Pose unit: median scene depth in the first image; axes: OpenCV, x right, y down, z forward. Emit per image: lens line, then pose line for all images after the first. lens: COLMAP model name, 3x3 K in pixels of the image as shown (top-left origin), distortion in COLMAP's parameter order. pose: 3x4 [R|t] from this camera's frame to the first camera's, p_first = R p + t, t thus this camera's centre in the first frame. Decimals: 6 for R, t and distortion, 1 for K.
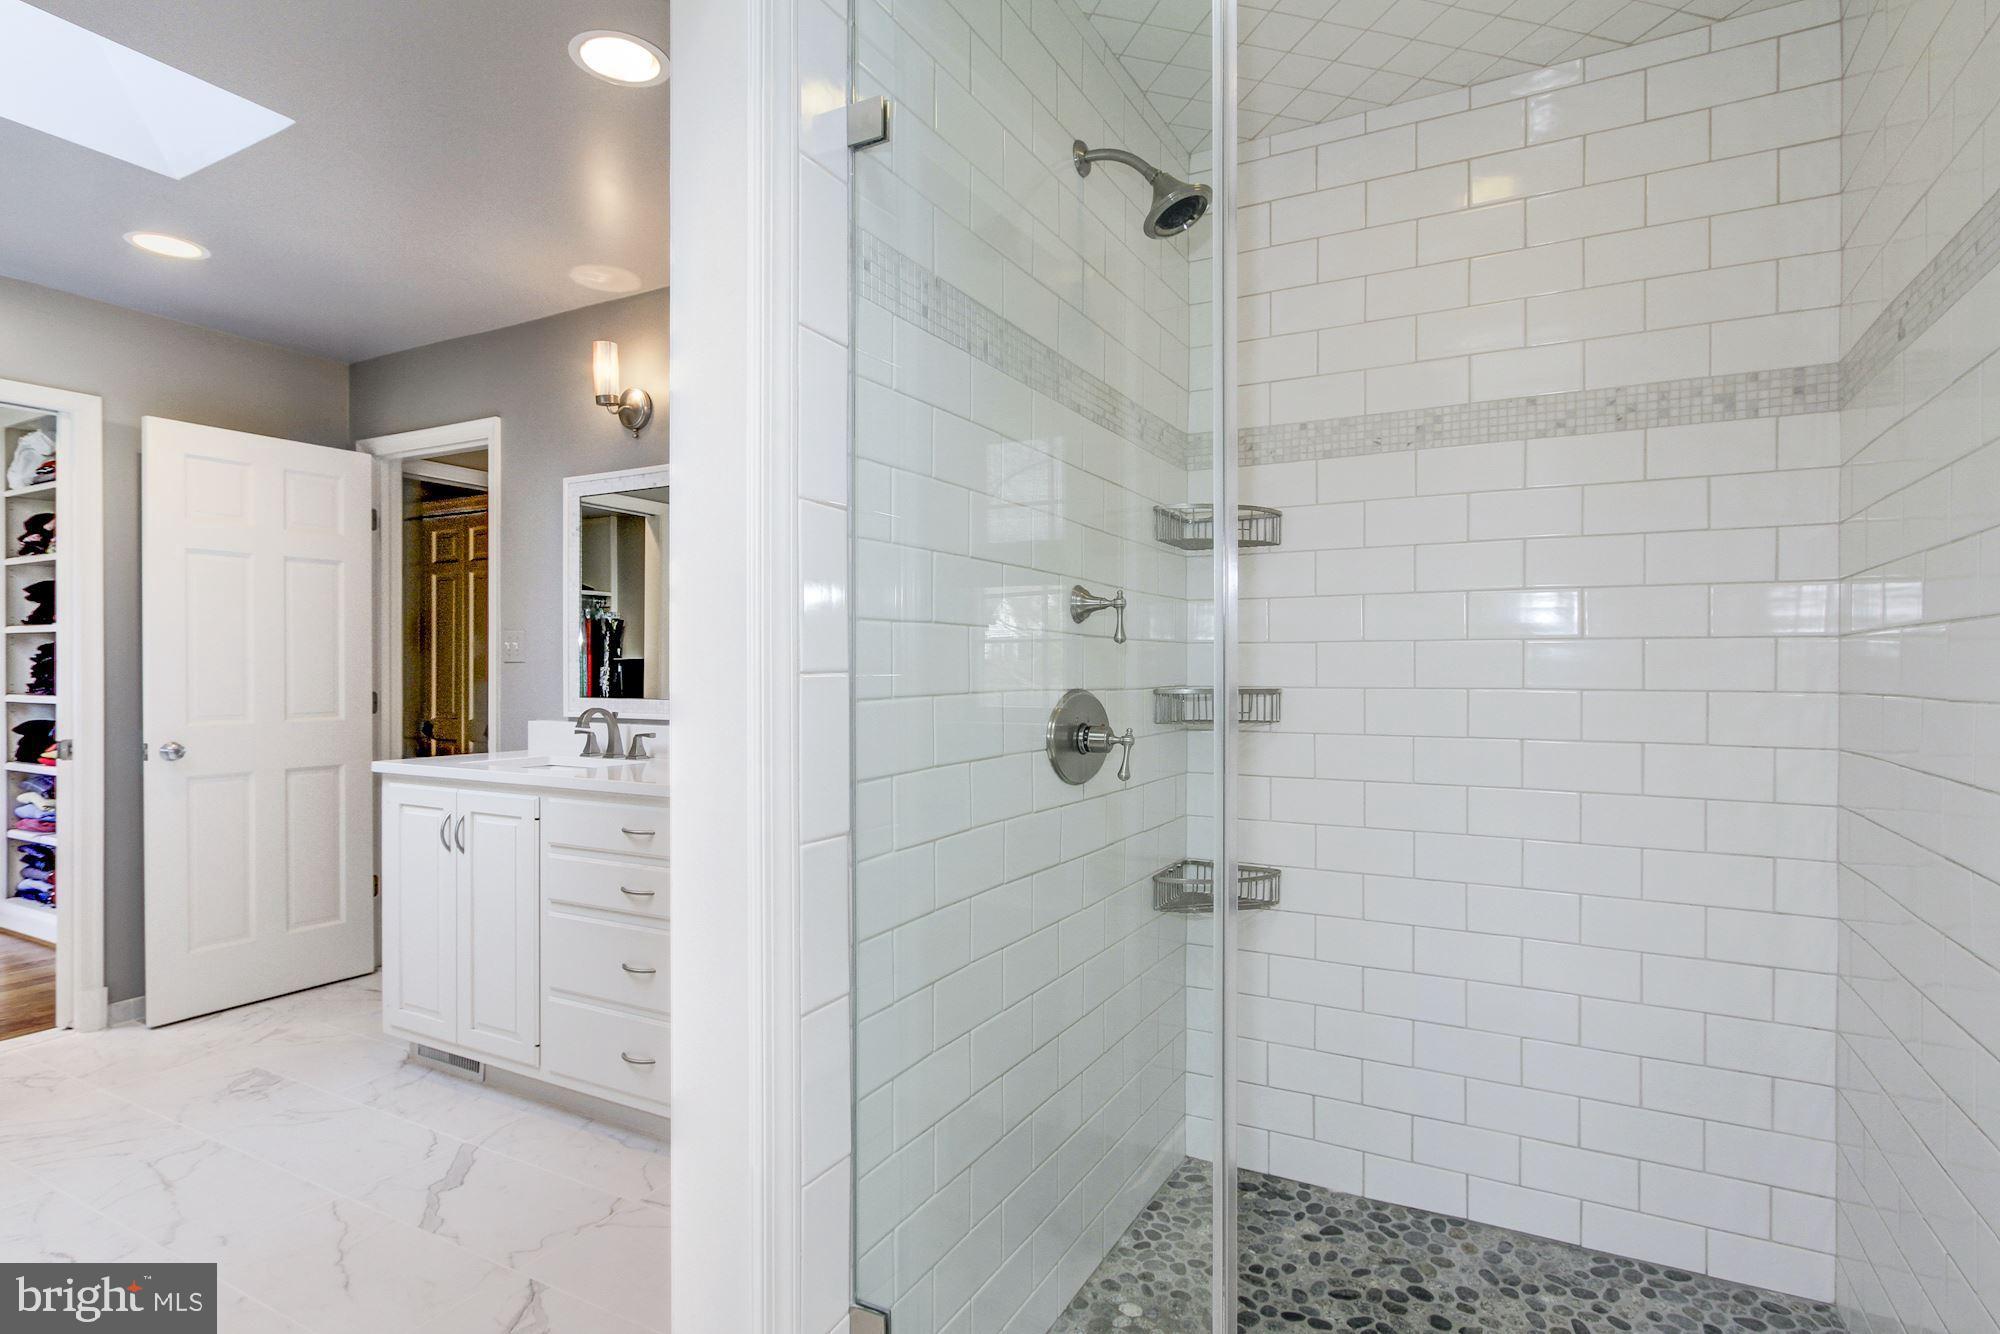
lens RADIAL K [[1001.8, 0, 1013.0], [0, 1001.8, 674.6], [0, 0, 1]] dist [-0.009871, 0.002686]
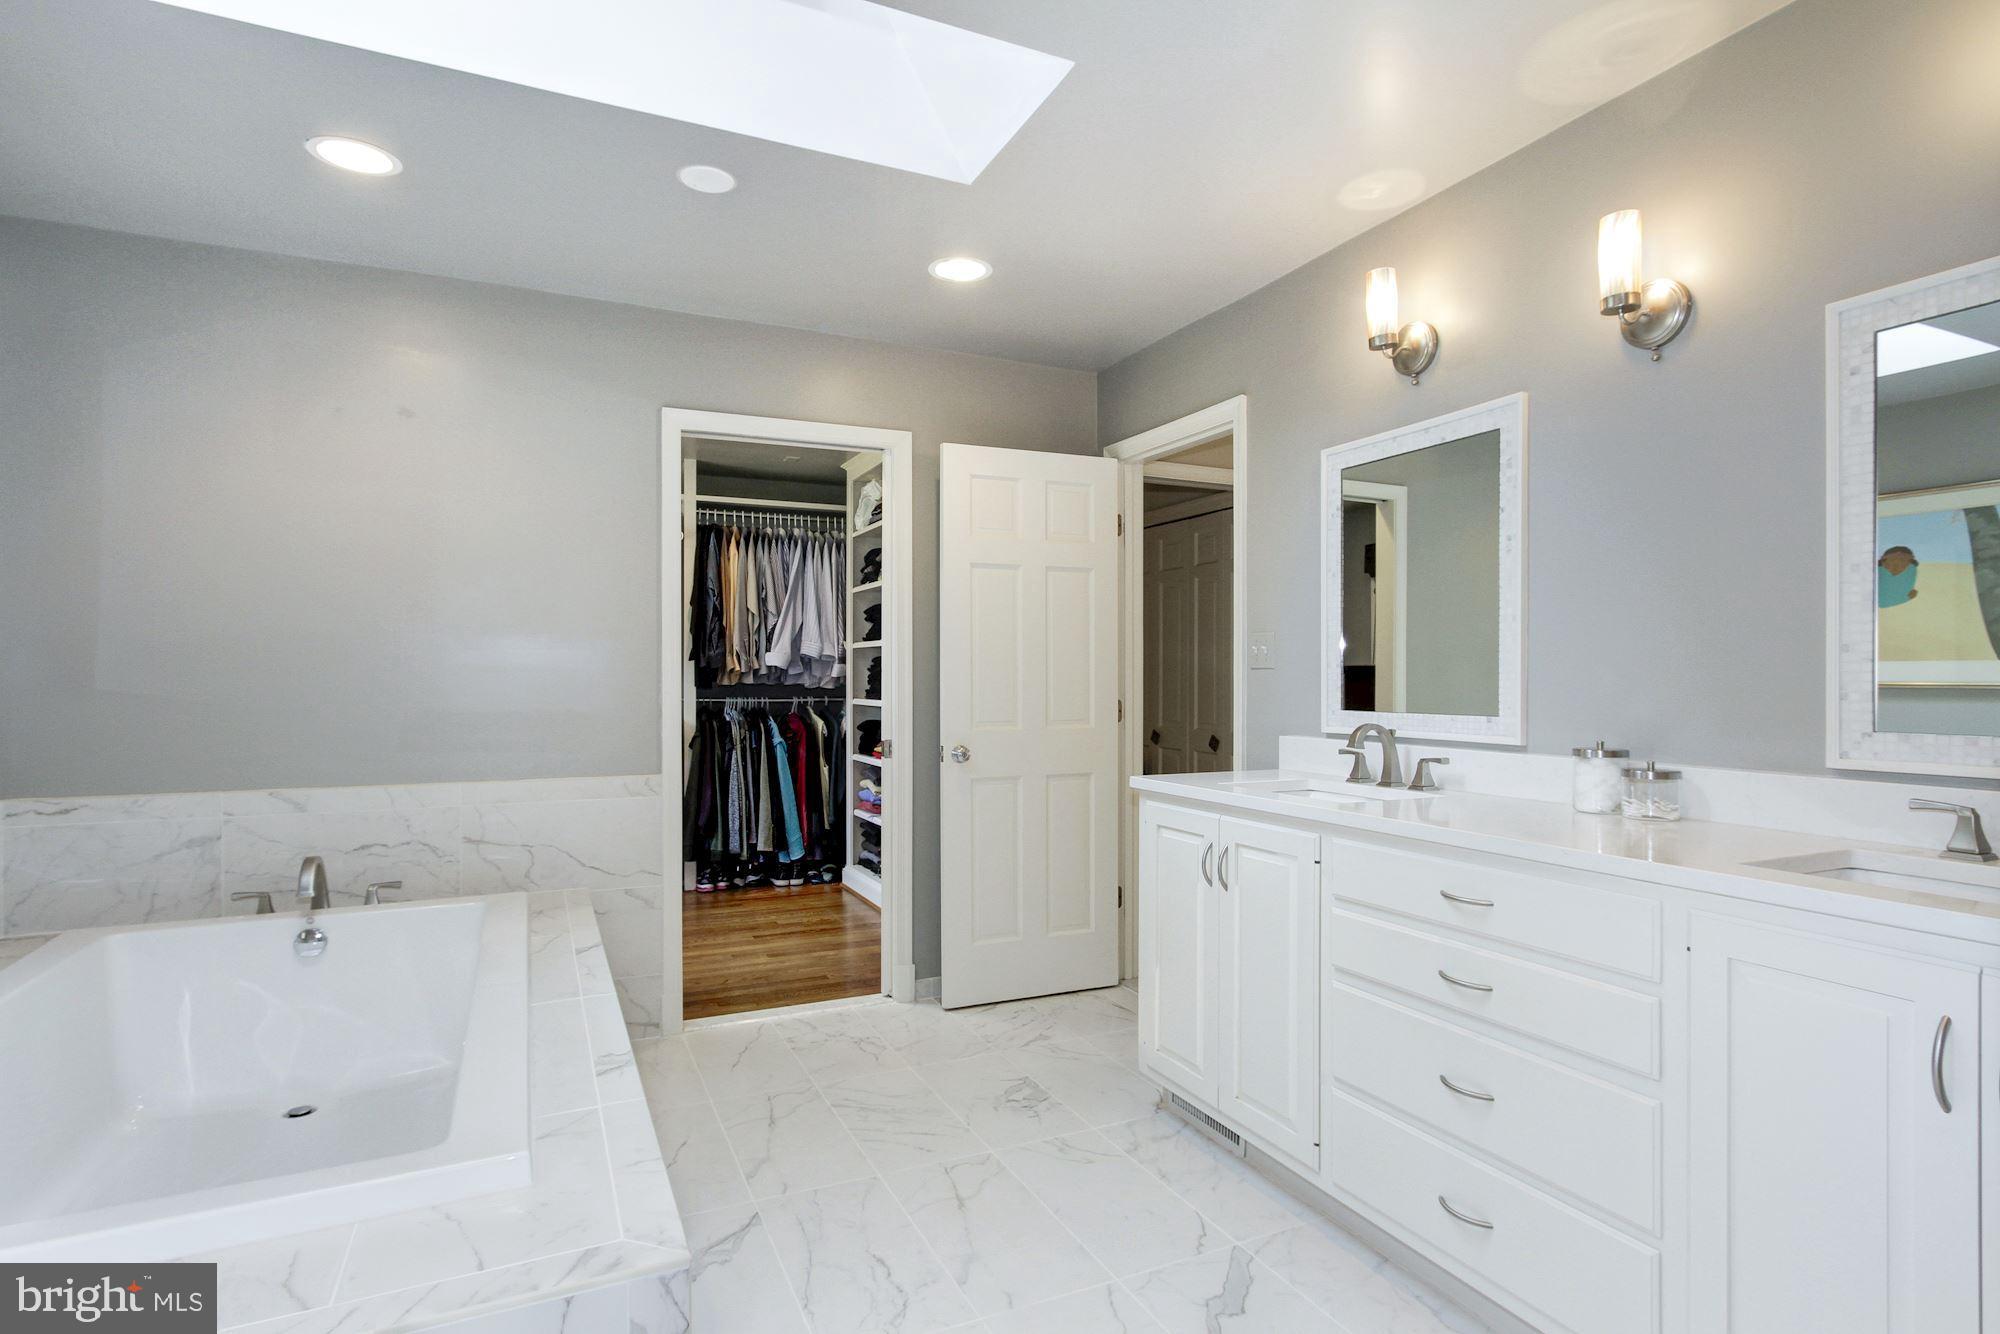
lens RADIAL K [[1001.8, 0, 1008.7], [0, 1001.8, 675.7], [0, 0, 1]] dist [-0.009871, 0.002686]
pose [[0.800283, -0.003651, -0.599611, -0.160195], [-0.001335, 0.999968, -0.007870, 0.001098], [0.599621, 0.007099, 0.800253, 0.172124]]
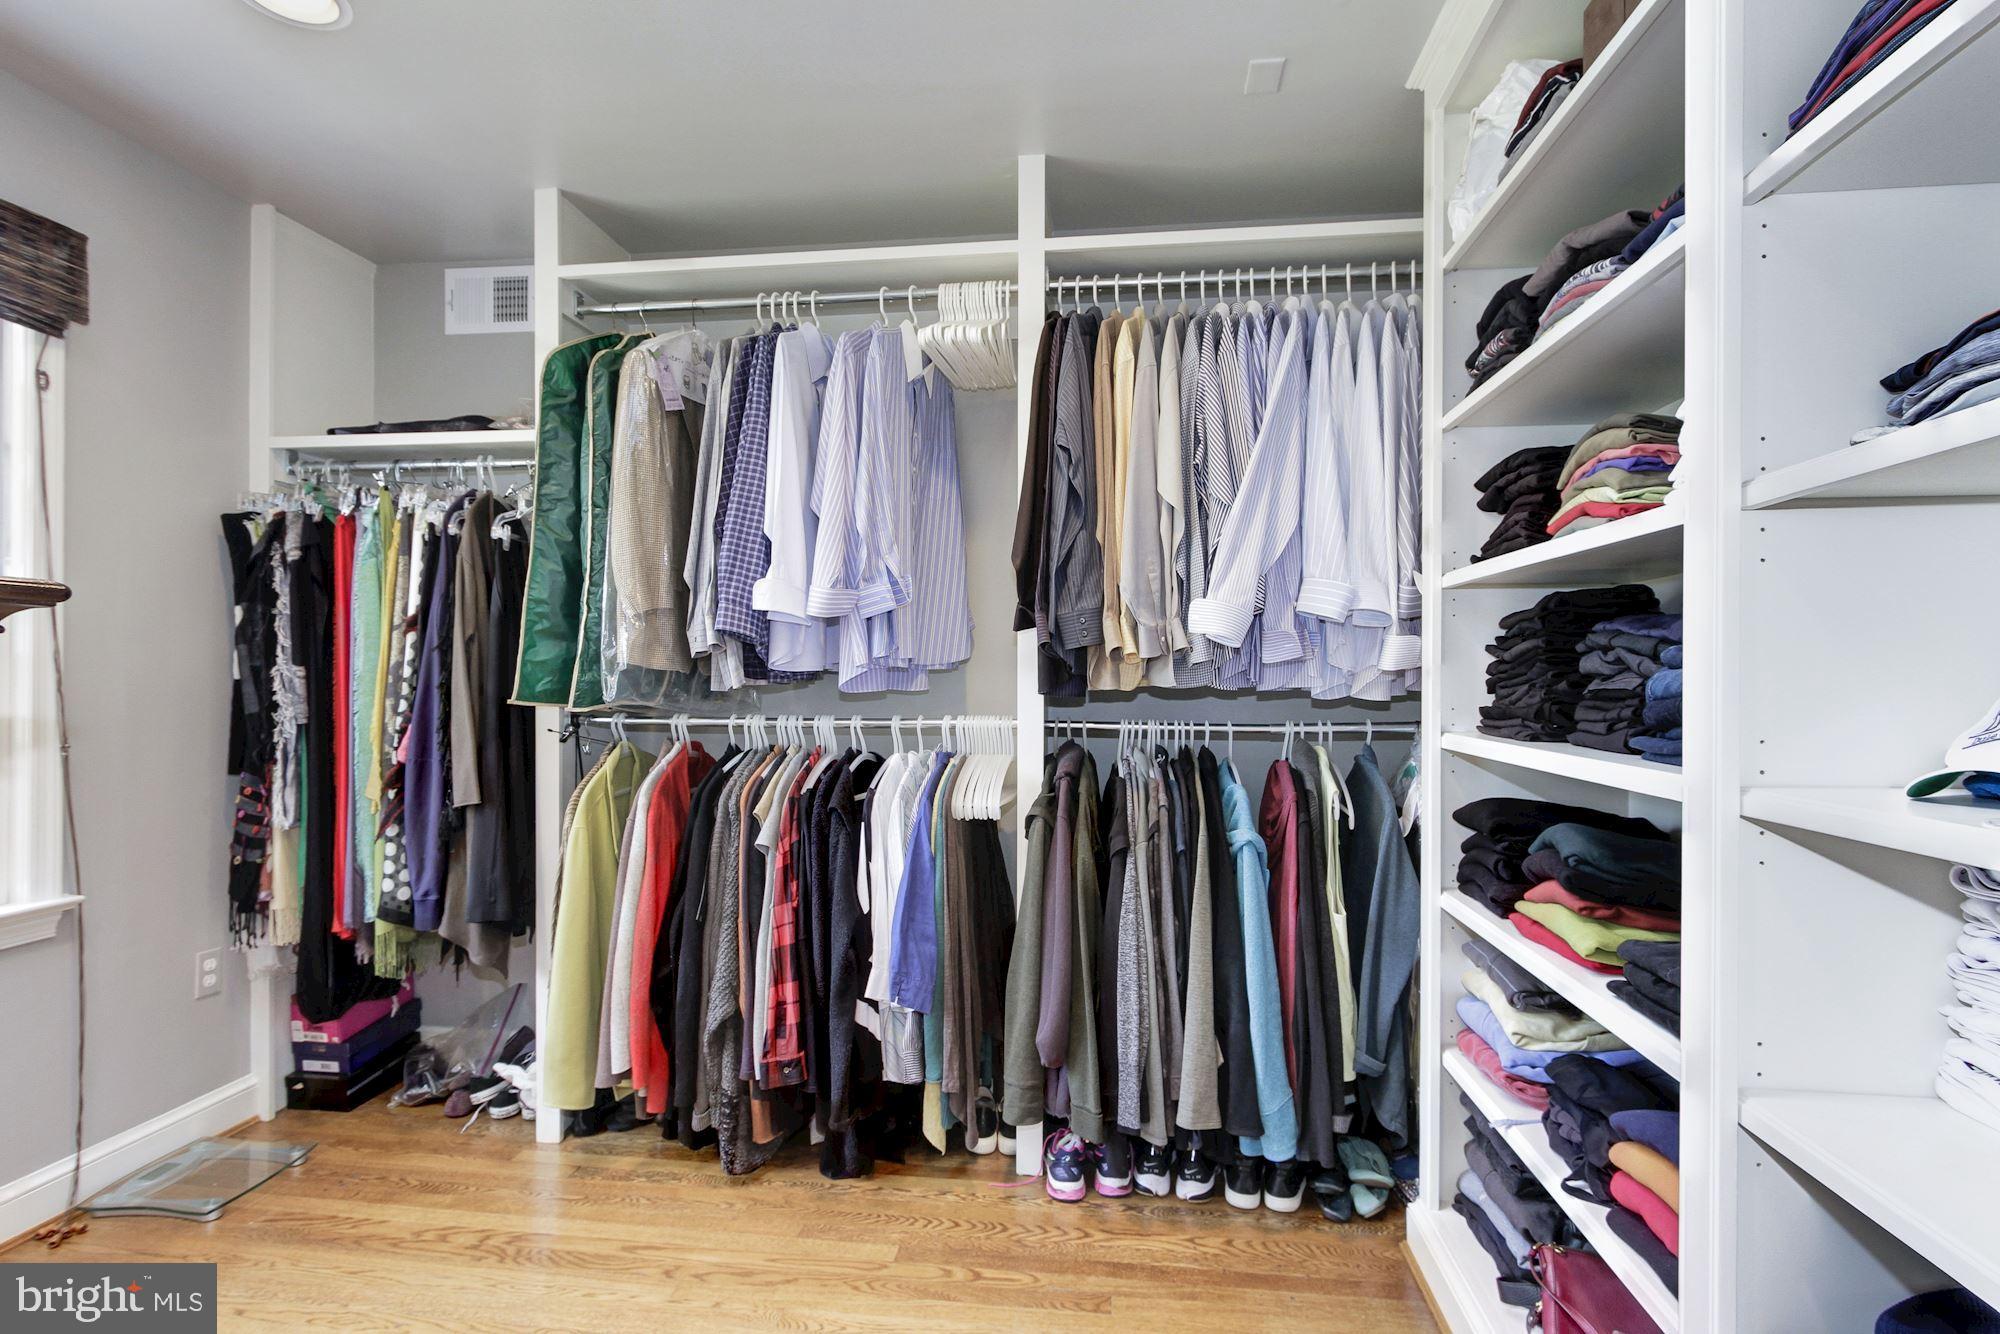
lens RADIAL K [[1001.8, 0, 1016.3], [0, 1001.8, 673.6], [0, 0, 1]] dist [-0.009871, 0.002686]
pose [[0.374585, -0.003102, -0.927187, -0.858298], [-0.006487, 0.999961, -0.005966, -0.001547], [0.927170, 0.008249, 0.374551, 0.842396]]
